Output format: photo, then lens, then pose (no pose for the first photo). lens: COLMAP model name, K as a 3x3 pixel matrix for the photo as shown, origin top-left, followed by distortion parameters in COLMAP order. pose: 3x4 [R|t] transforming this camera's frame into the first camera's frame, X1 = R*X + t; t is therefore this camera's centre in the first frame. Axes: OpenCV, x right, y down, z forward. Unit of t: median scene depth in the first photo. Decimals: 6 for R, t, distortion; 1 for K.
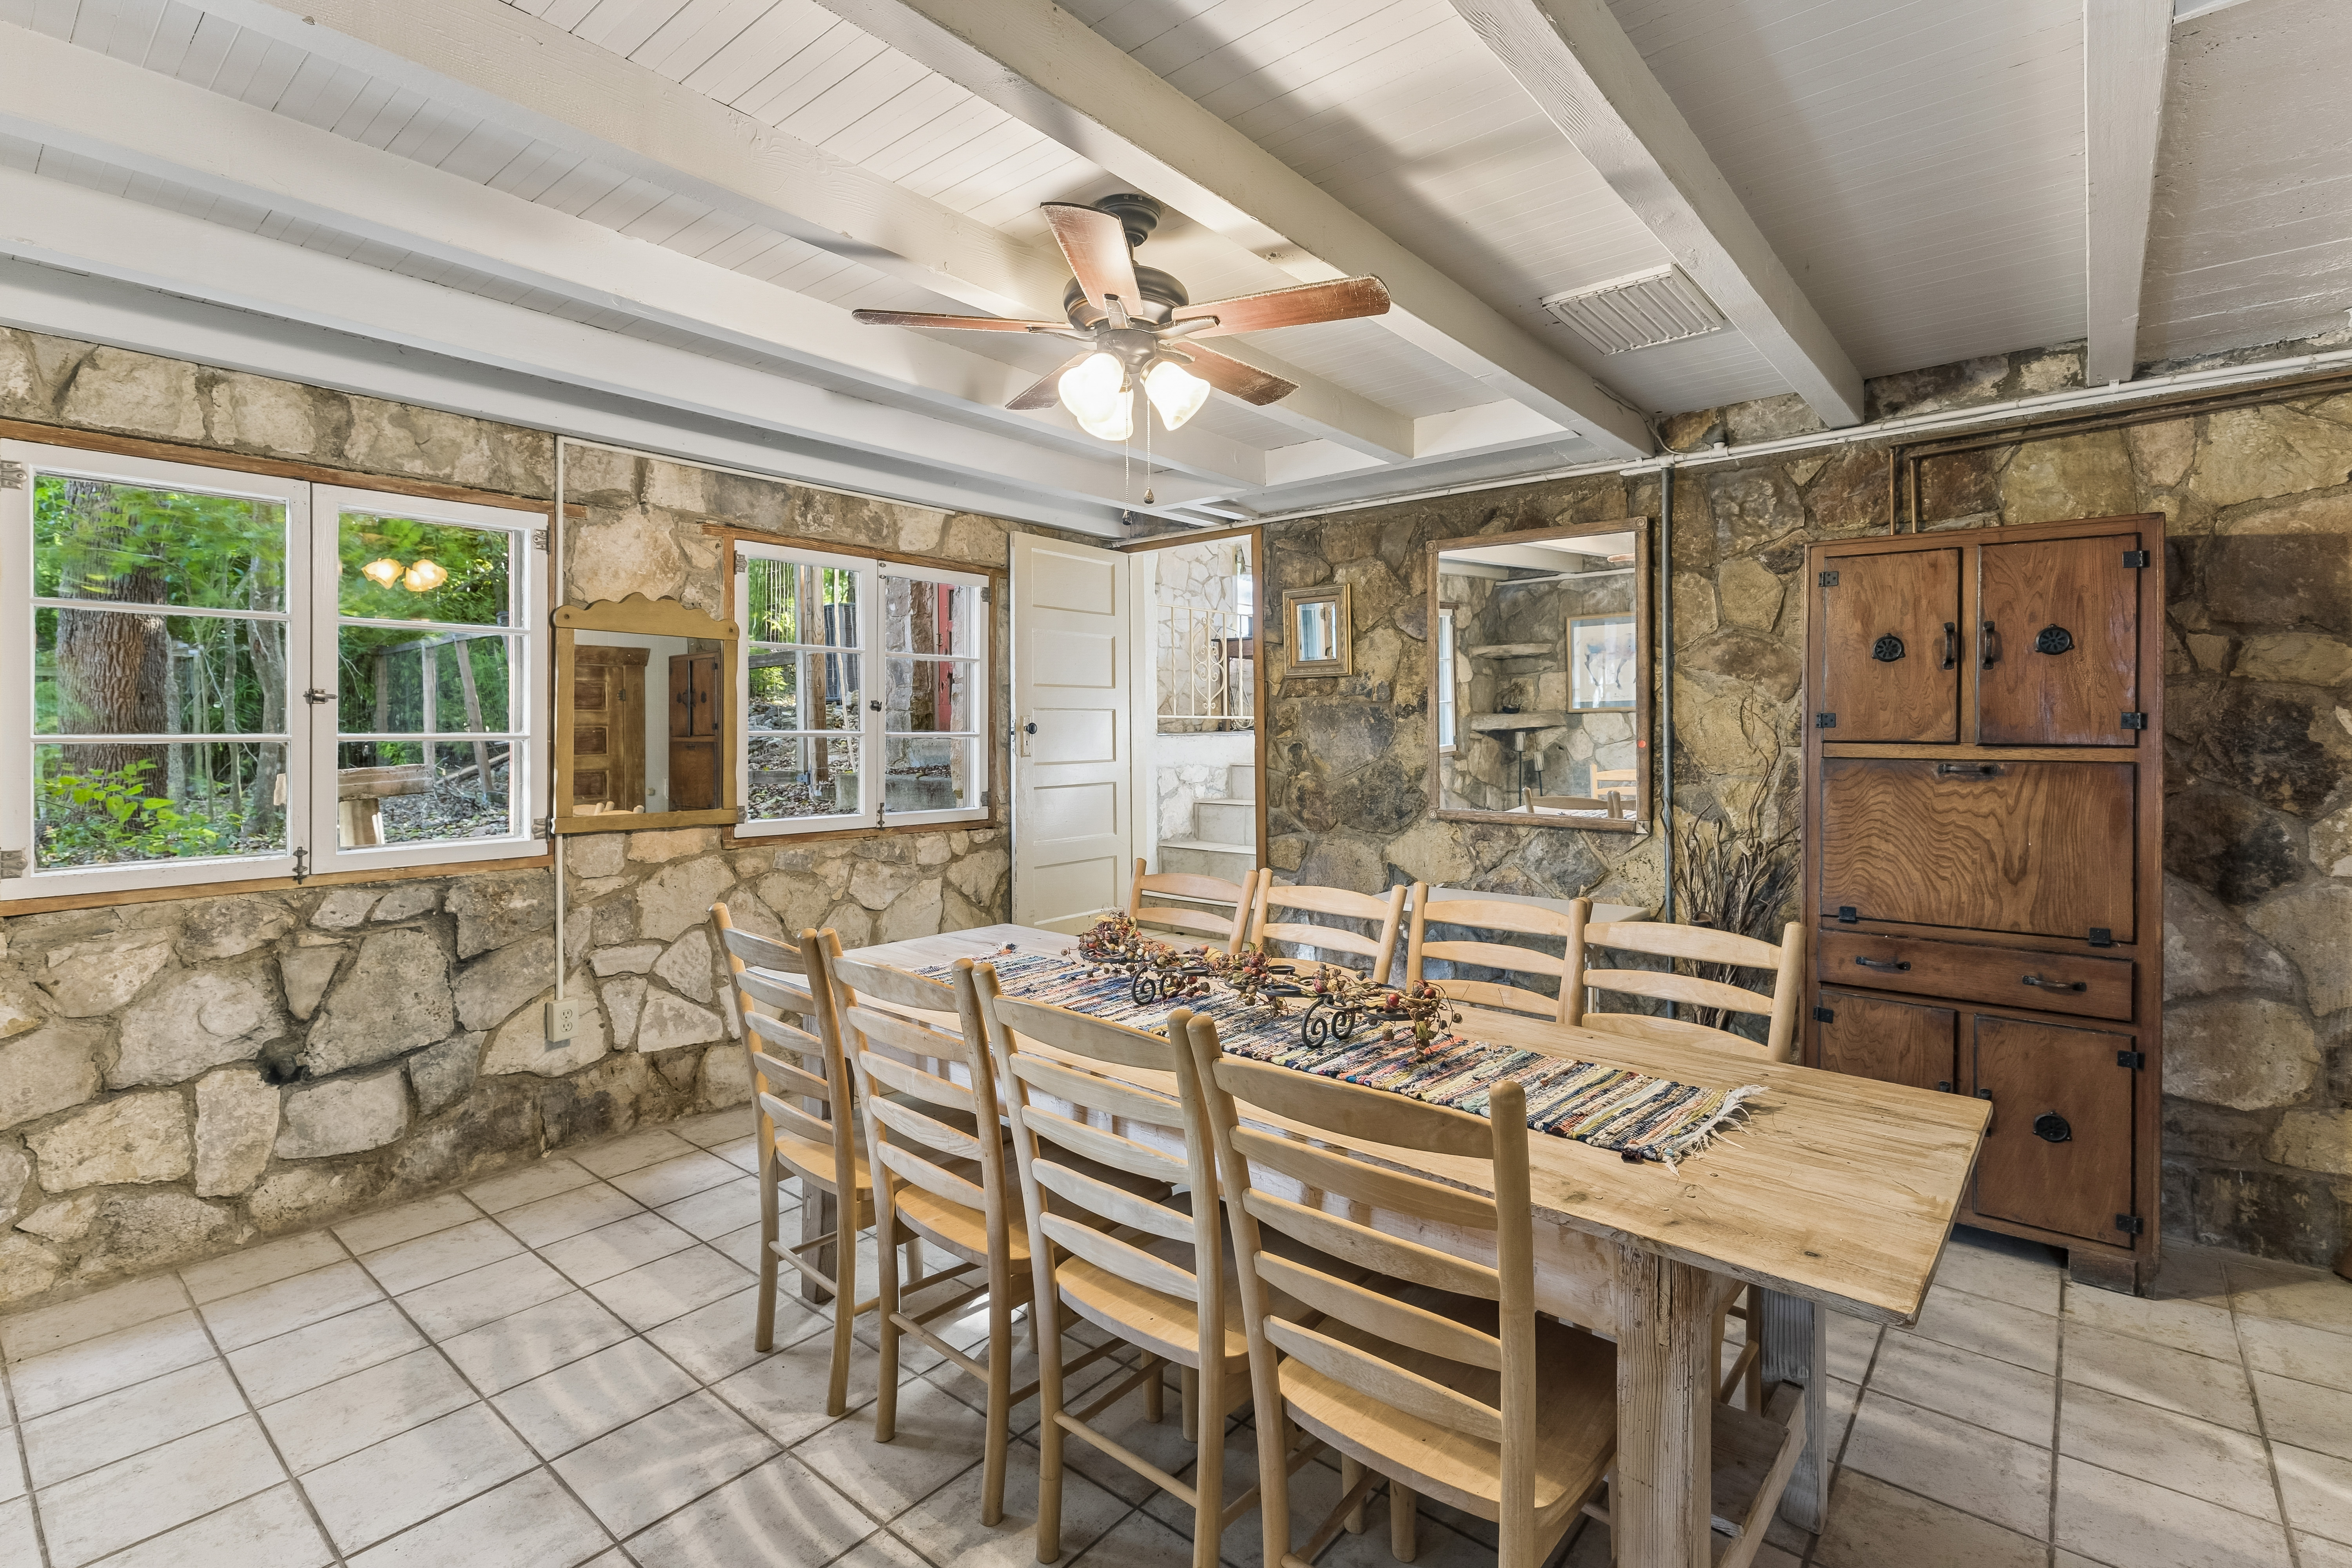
lens RADIAL K [[1068.6, 0, 1168.0], [0, 1068.6, 732.1], [0, 0, 1]] dist [0.005723, -0.001780]
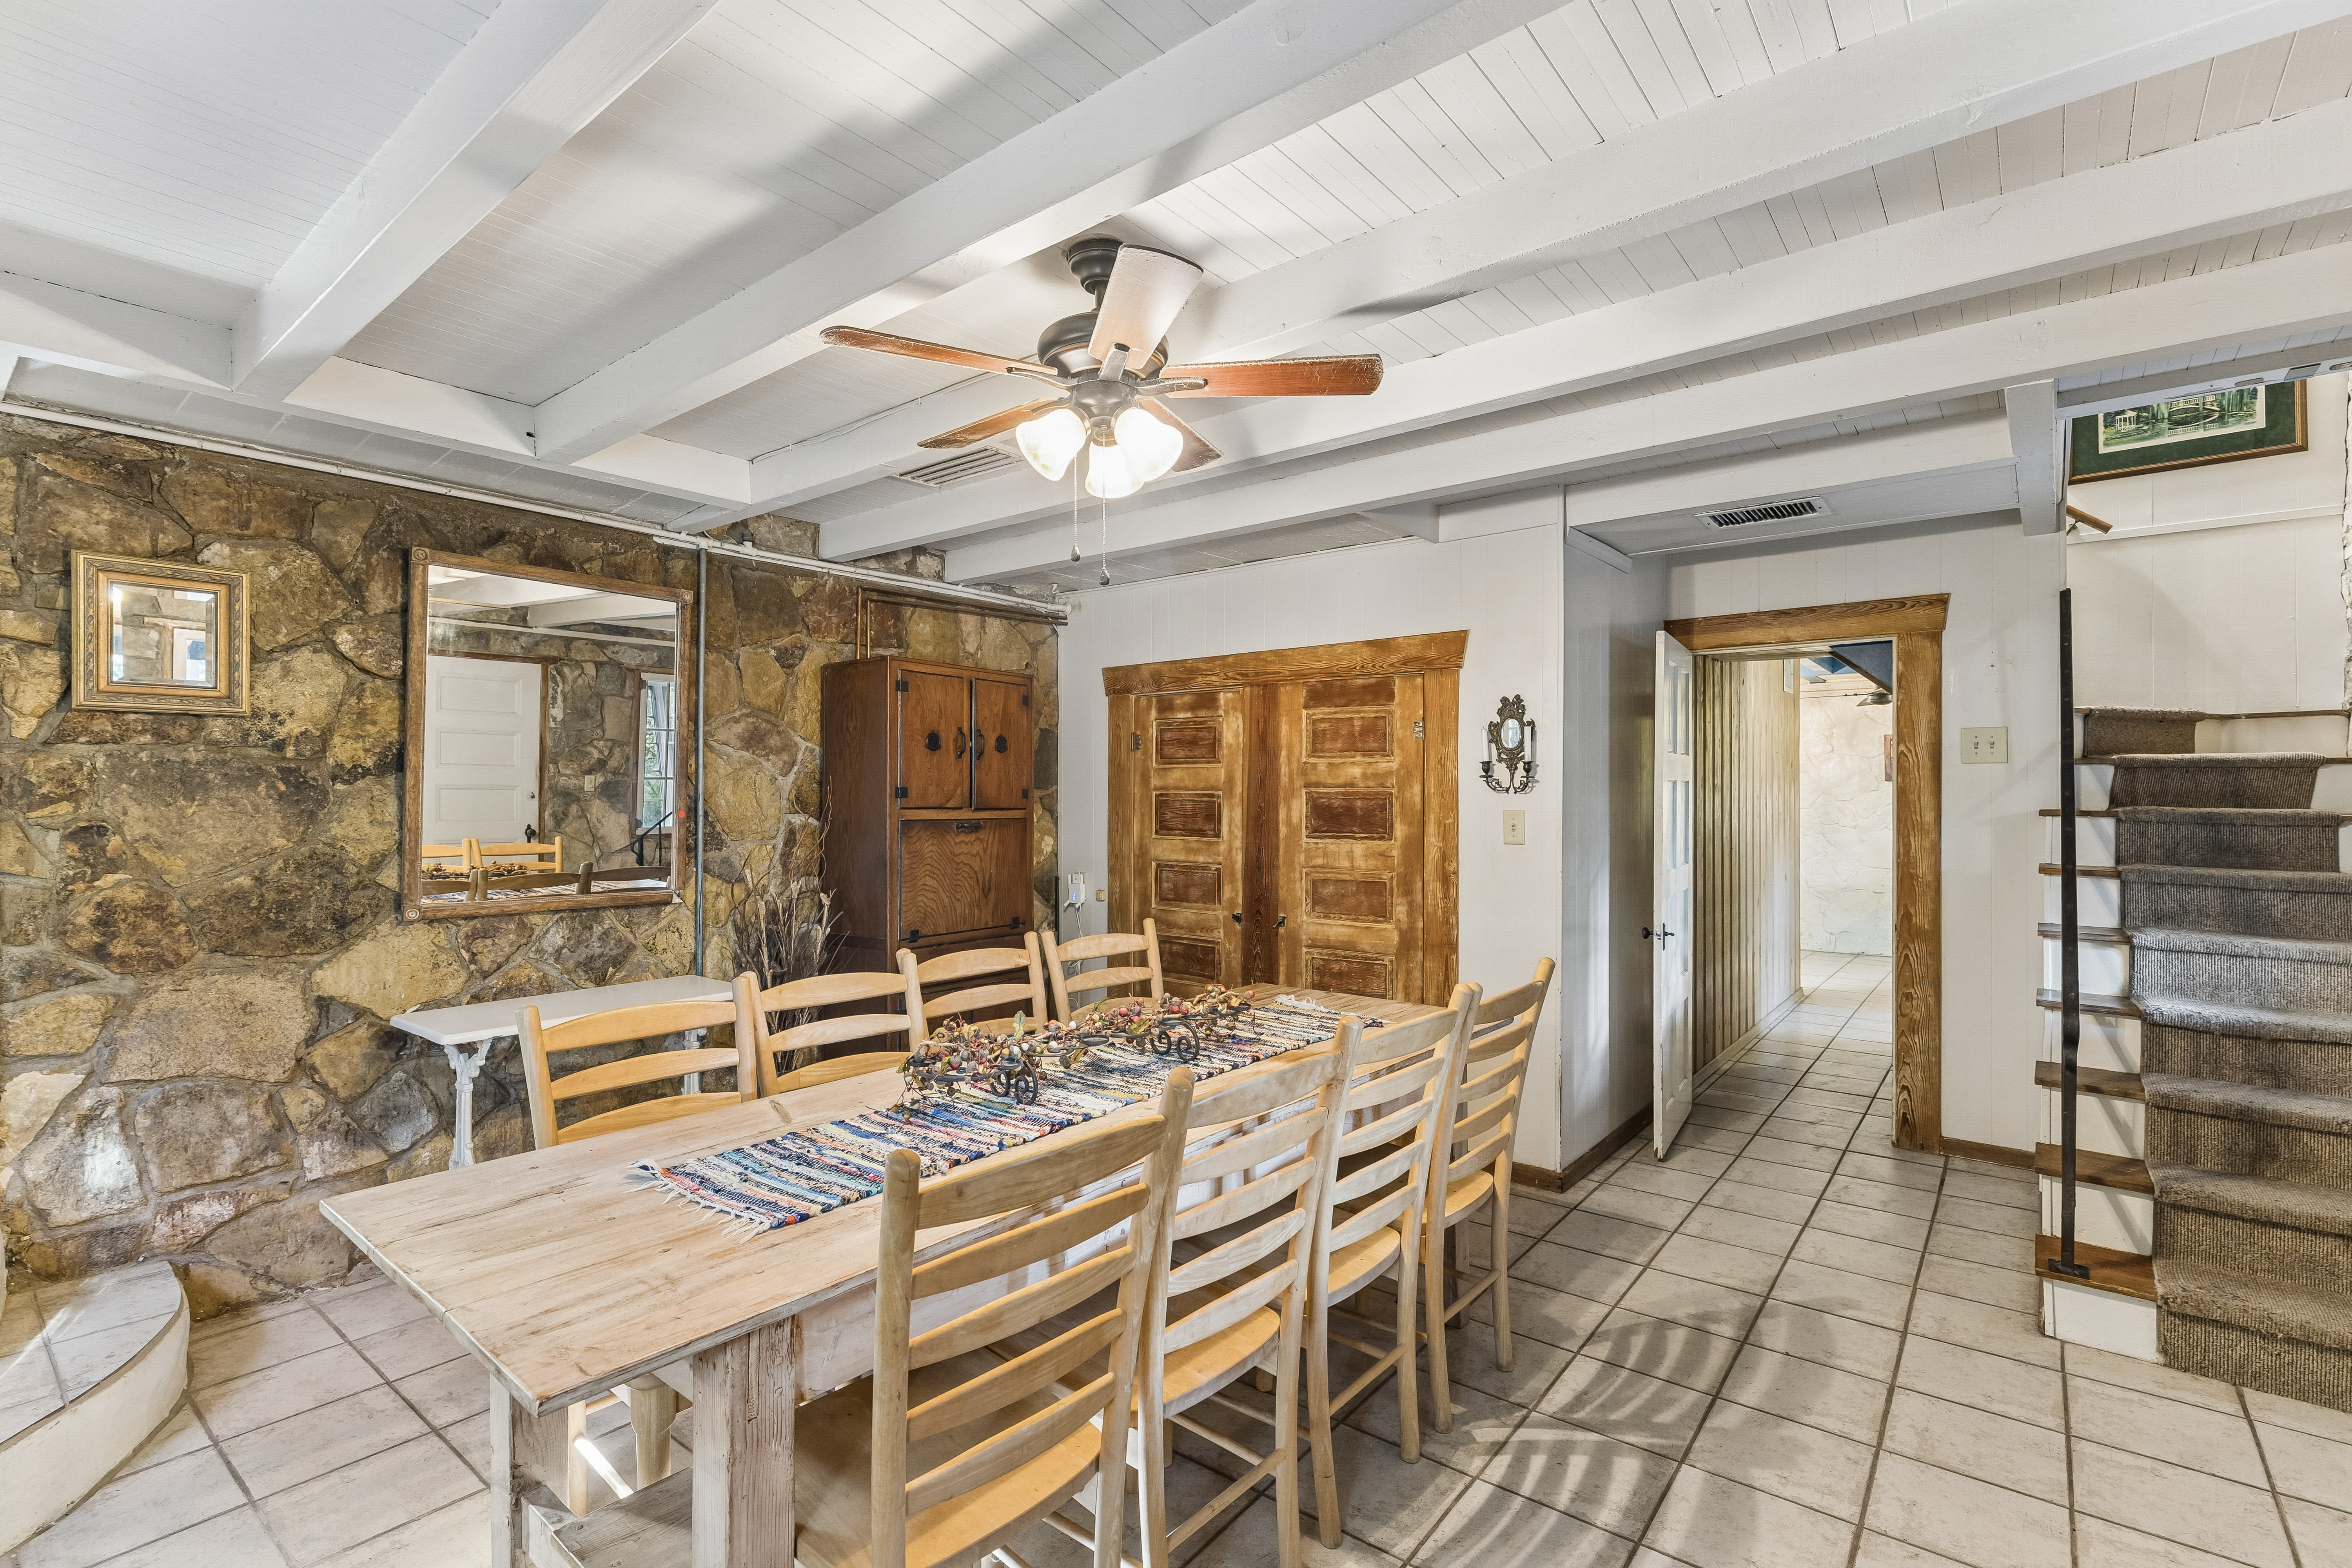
lens RADIAL K [[1068.6, 0, 1175.1], [0, 1068.6, 788.0], [0, 0, 1]] dist [0.005723, -0.001780]
pose [[-0.013666, 0.009222, 0.999864, -0.519043], [0.003879, 0.999950, -0.009170, -0.002123], [-0.999899, 0.003753, -0.013701, 0.493858]]
